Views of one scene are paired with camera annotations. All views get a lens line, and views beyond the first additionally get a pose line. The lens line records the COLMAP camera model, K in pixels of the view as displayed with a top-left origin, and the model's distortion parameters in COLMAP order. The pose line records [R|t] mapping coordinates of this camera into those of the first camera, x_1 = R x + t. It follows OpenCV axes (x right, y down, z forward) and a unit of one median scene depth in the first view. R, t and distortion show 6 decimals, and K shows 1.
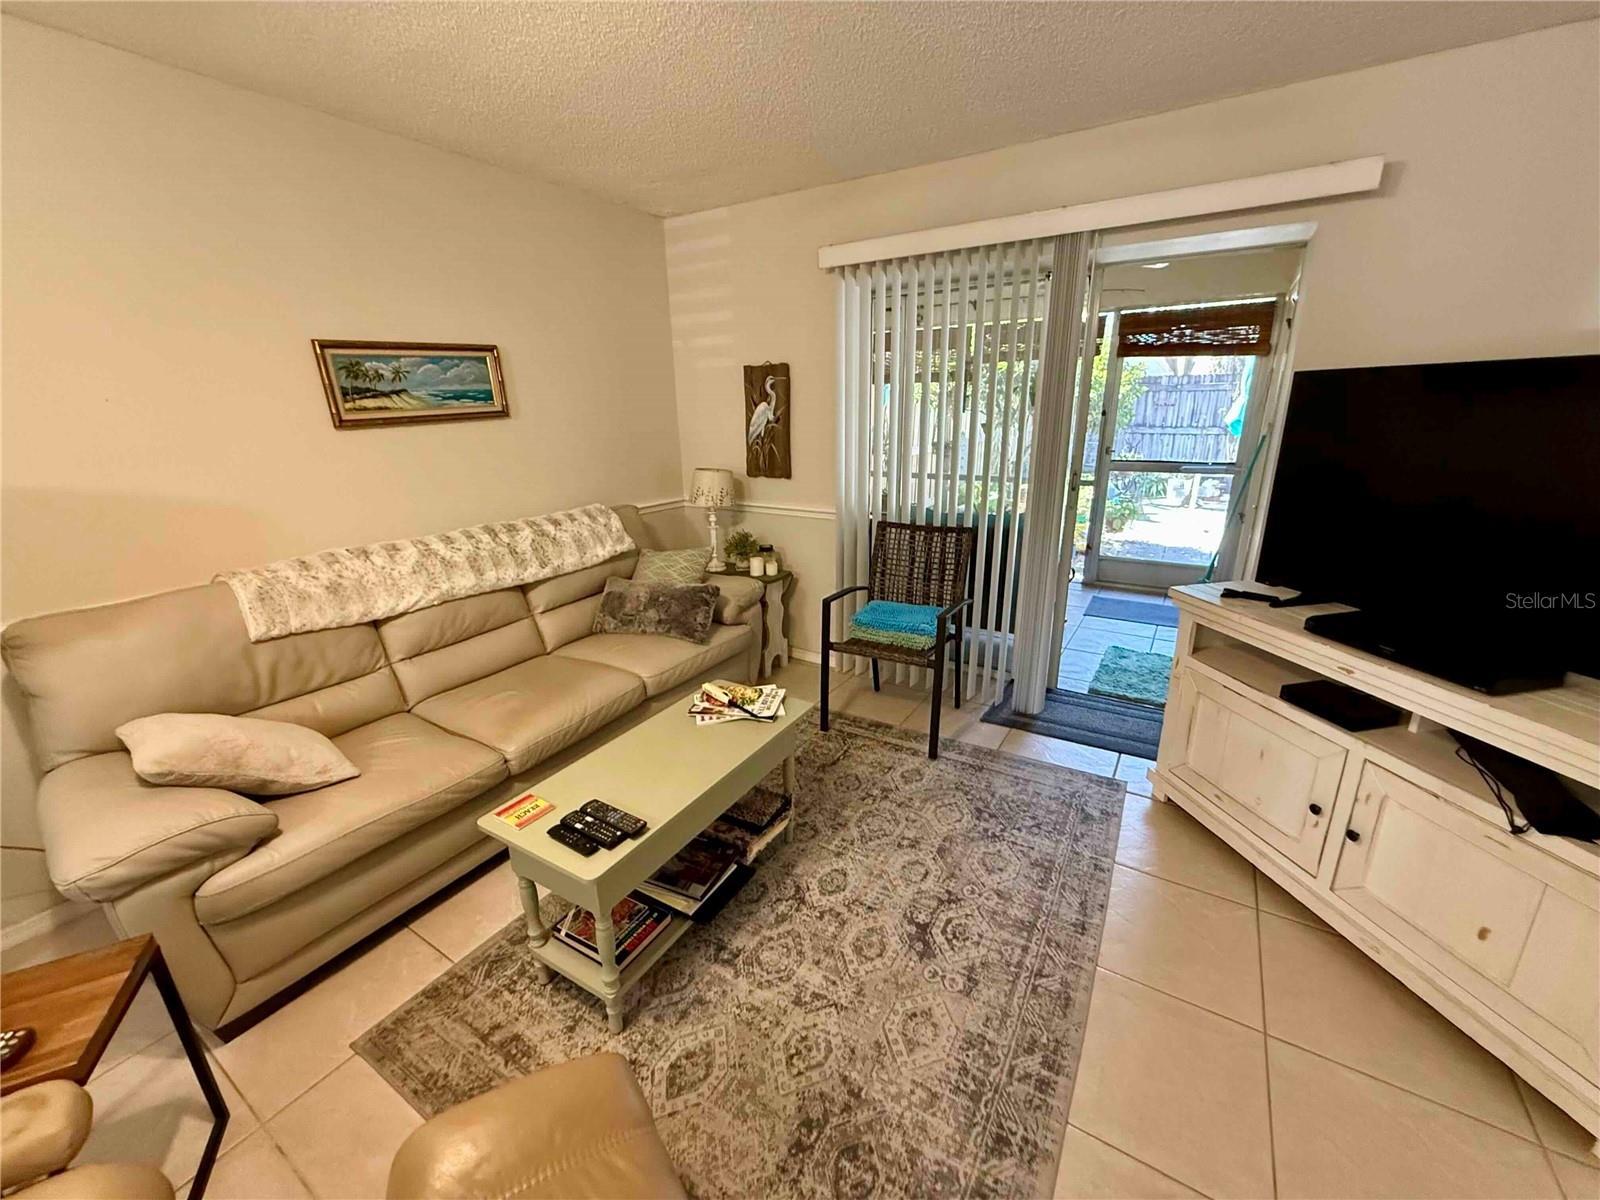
lens RADIAL K [[638.5, 0, 795.0], [0, 638.5, 599.3], [0, 0, 1]] dist [-0.000996, 0.000689]
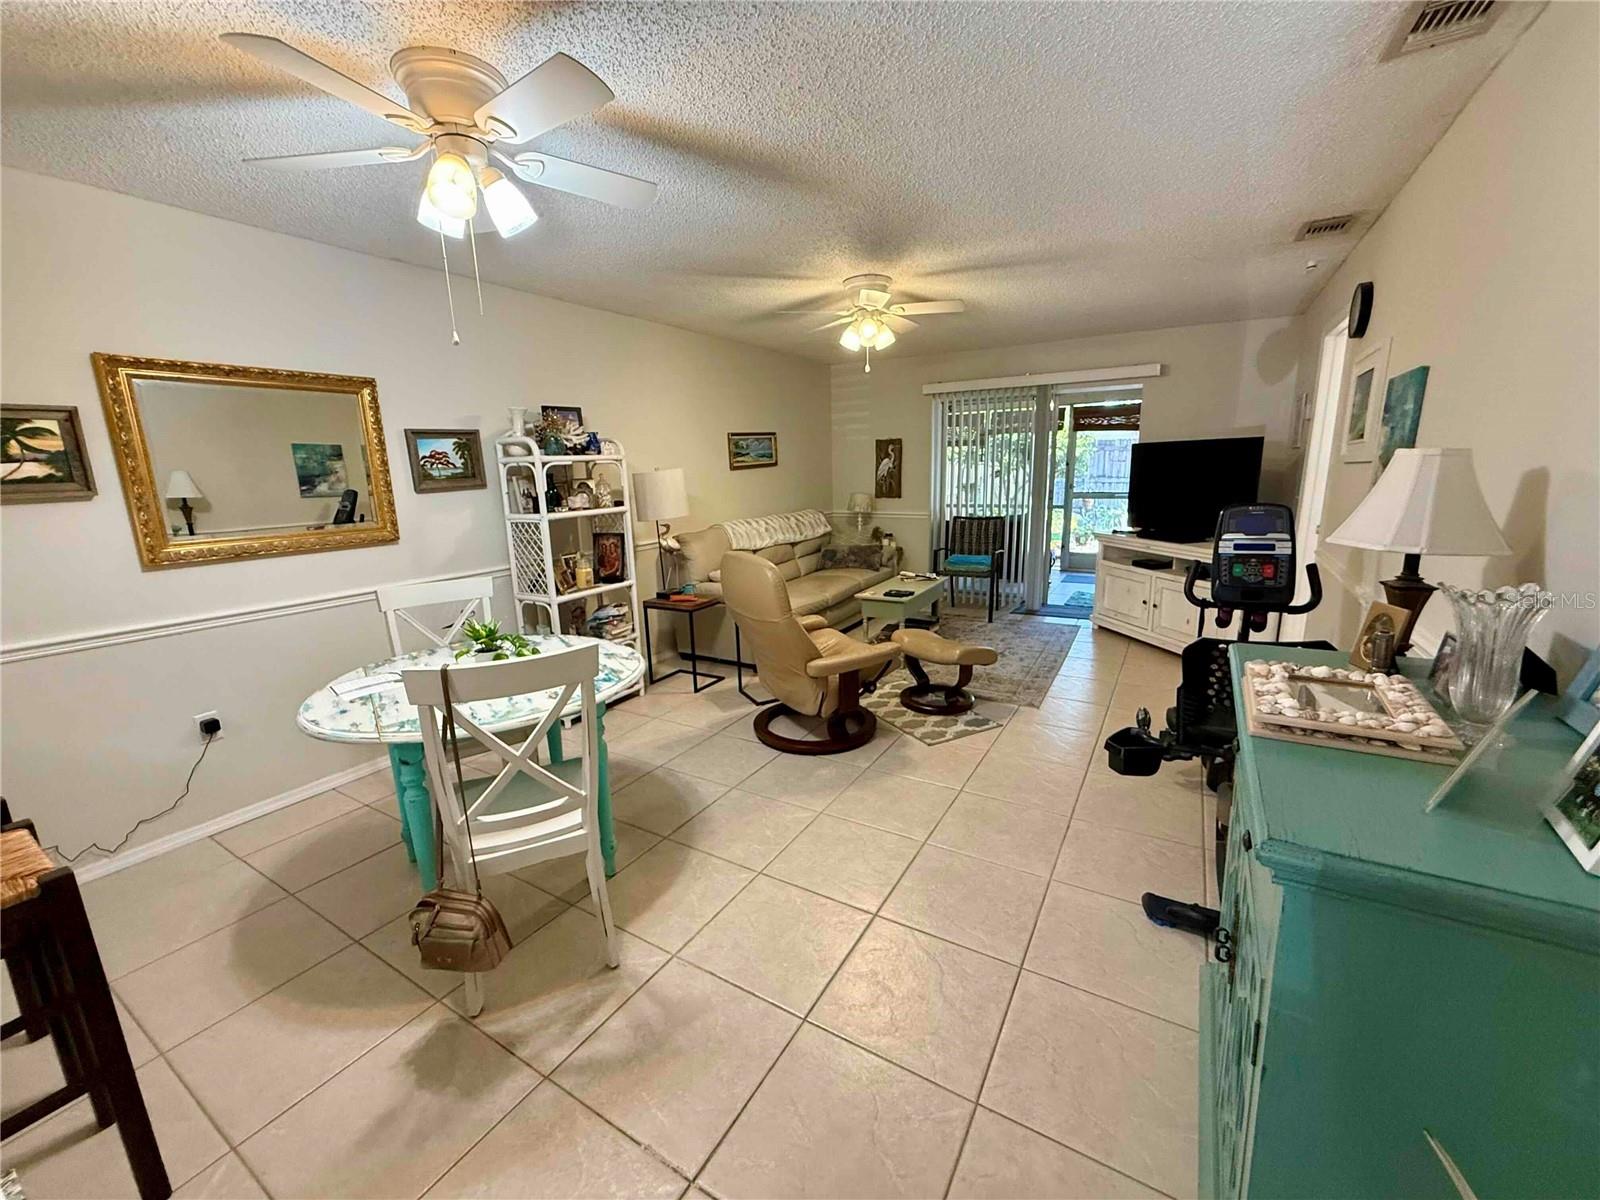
lens RADIAL K [[638.5, 0, 796.1], [0, 638.5, 601.9], [0, 0, 1]] dist [-0.000996, 0.000689]
pose [[0.999635, -0.014107, 0.023036, -0.417190], [0.016039, 0.996171, -0.085942, 0.312244], [-0.021735, 0.086280, 0.996034, -0.960477]]
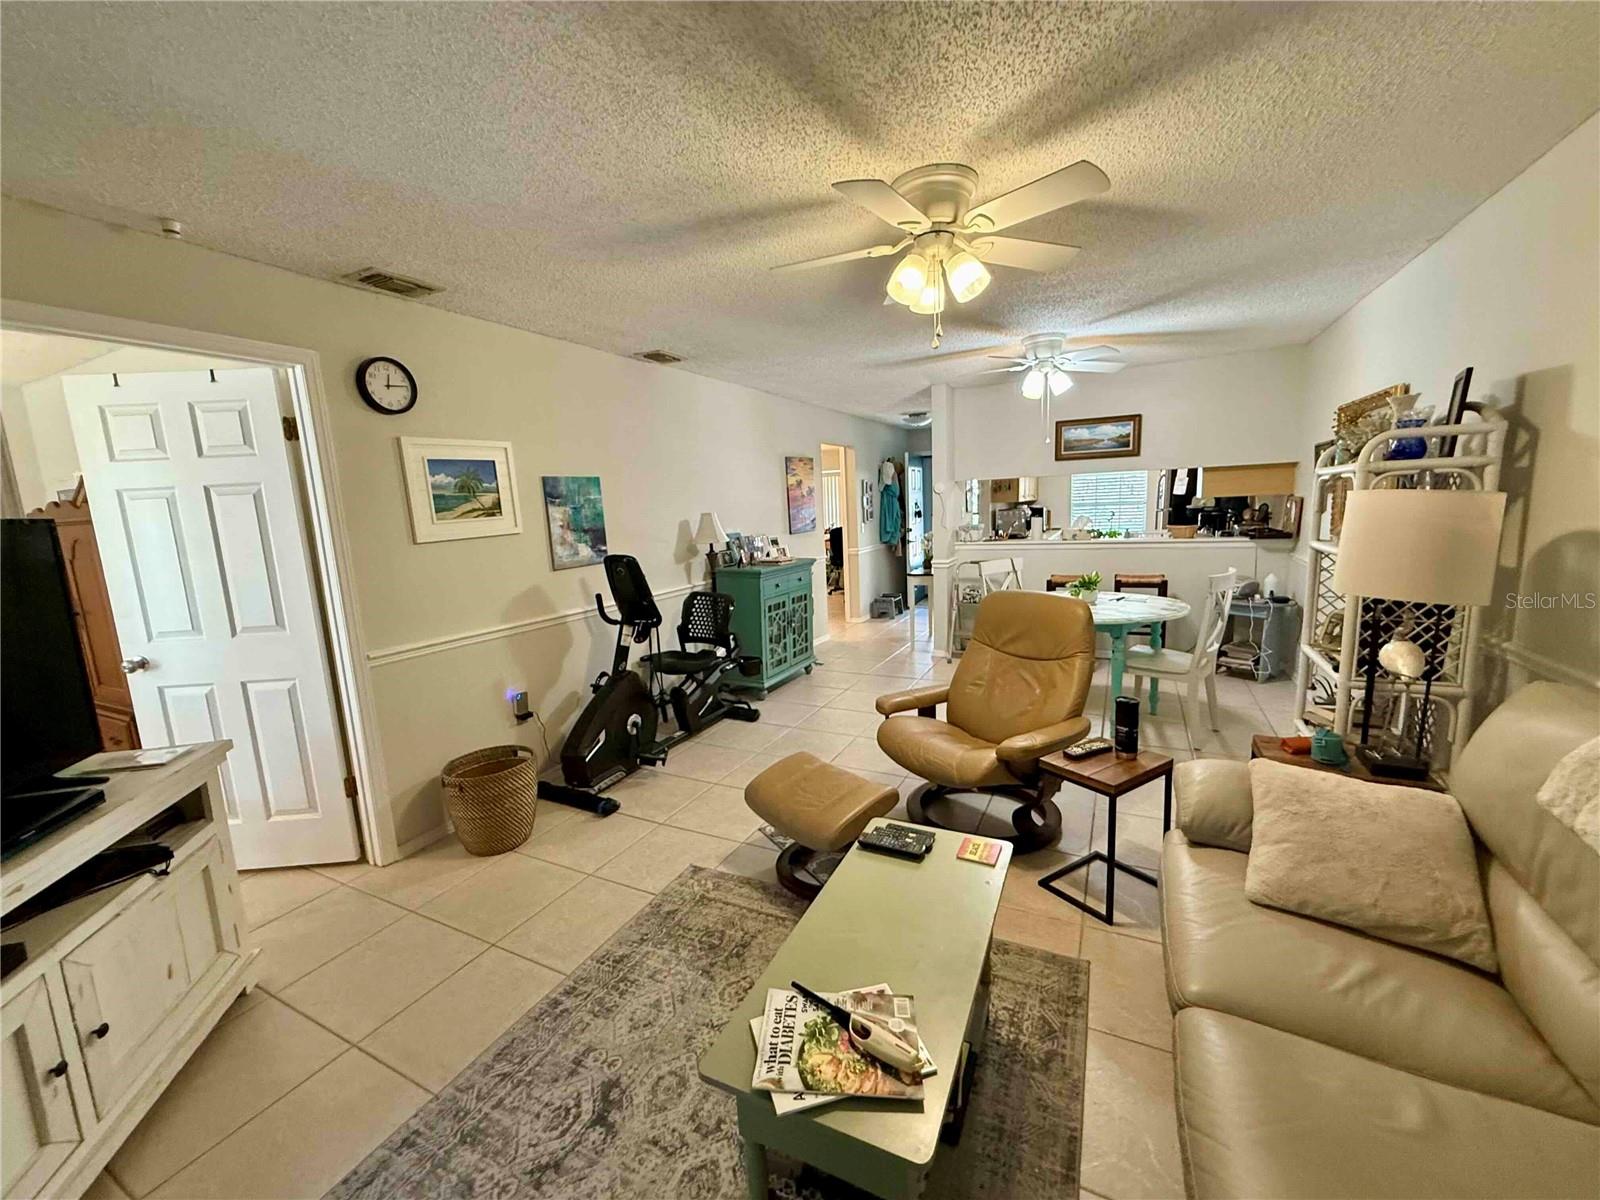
lens RADIAL K [[638.5, 0, 795.7], [0, 638.5, 603.5], [0, 0, 1]] dist [-0.000996, 0.000689]
pose [[-0.993314, 0.078595, -0.084559, -0.024106], [0.033587, 0.897530, 0.439672, -0.279163], [0.110450, 0.433892, -0.894169, 0.896392]]
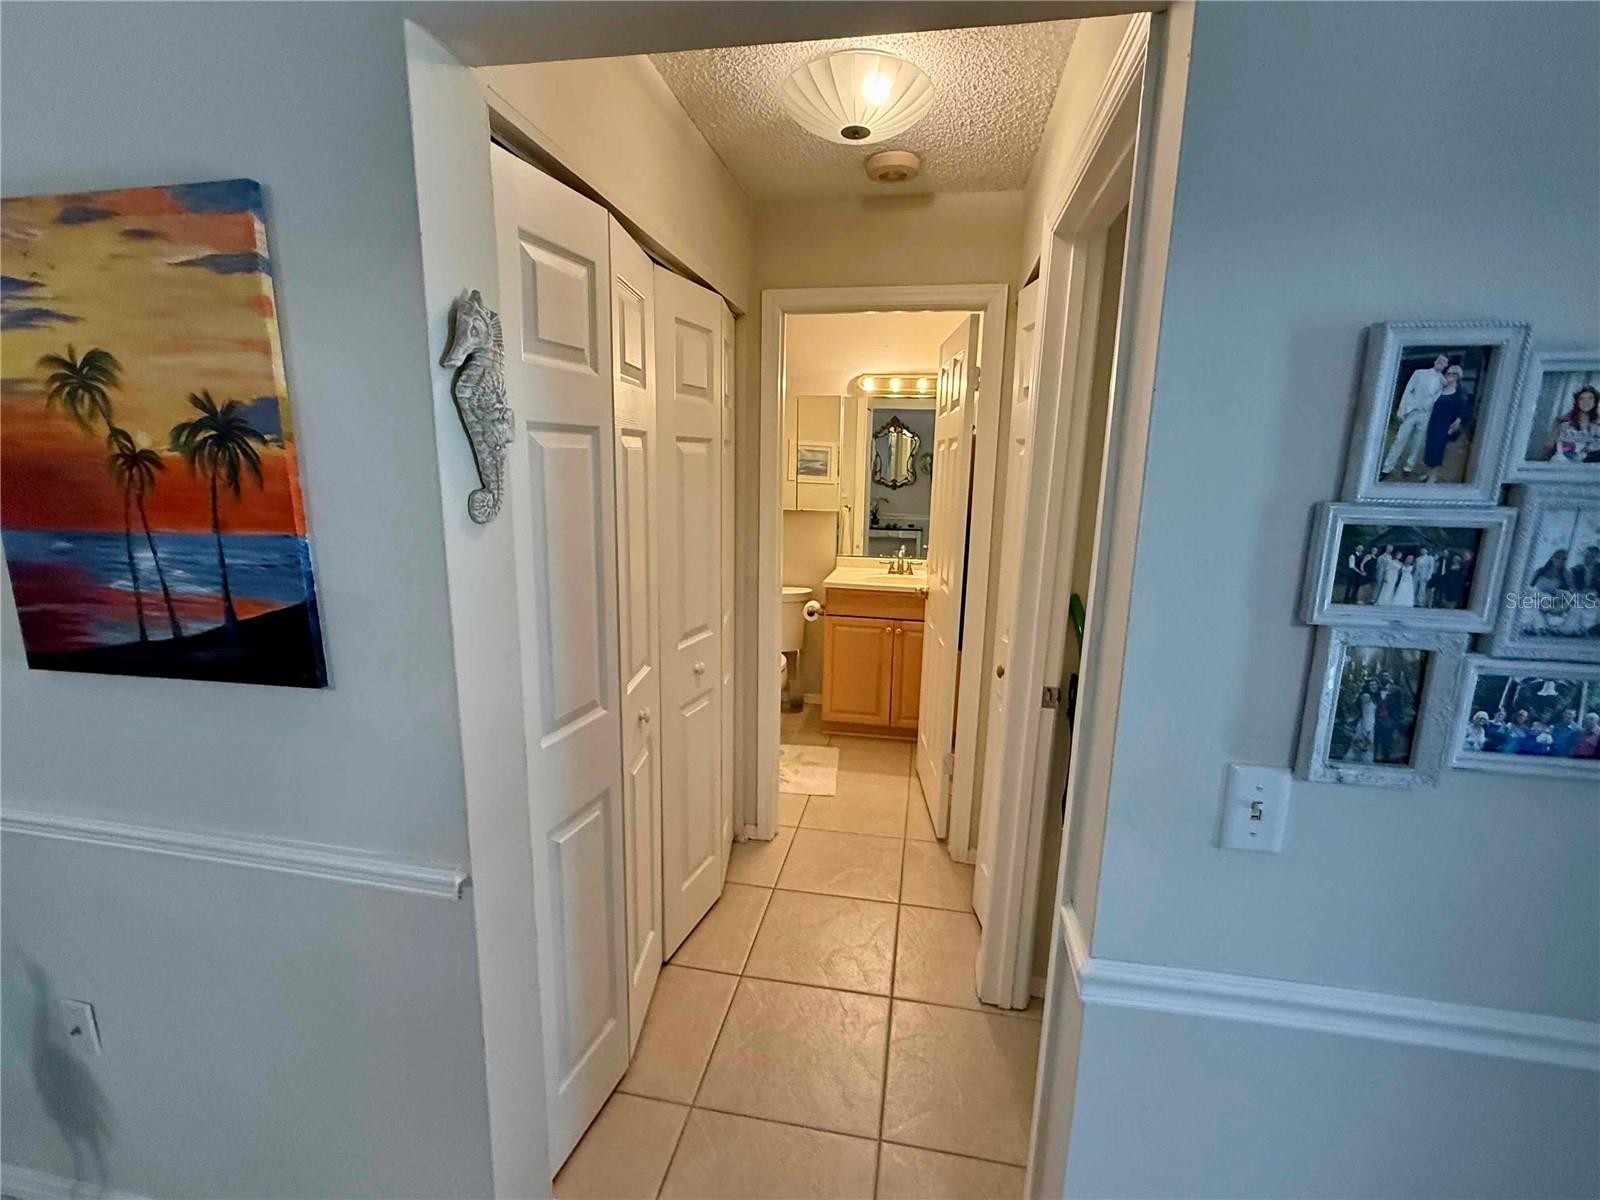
lens RADIAL K [[705.6, 0, 802.7], [0, 705.6, 598.8], [0, 0, 1]] dist [-0.000569, -0.000405]
pose [[-0.383656, -0.170740, 0.907555, -0.699265], [0.259760, 0.923127, 0.283479, 0.354758], [-0.886190, 0.344505, -0.309812, -1.216524]]
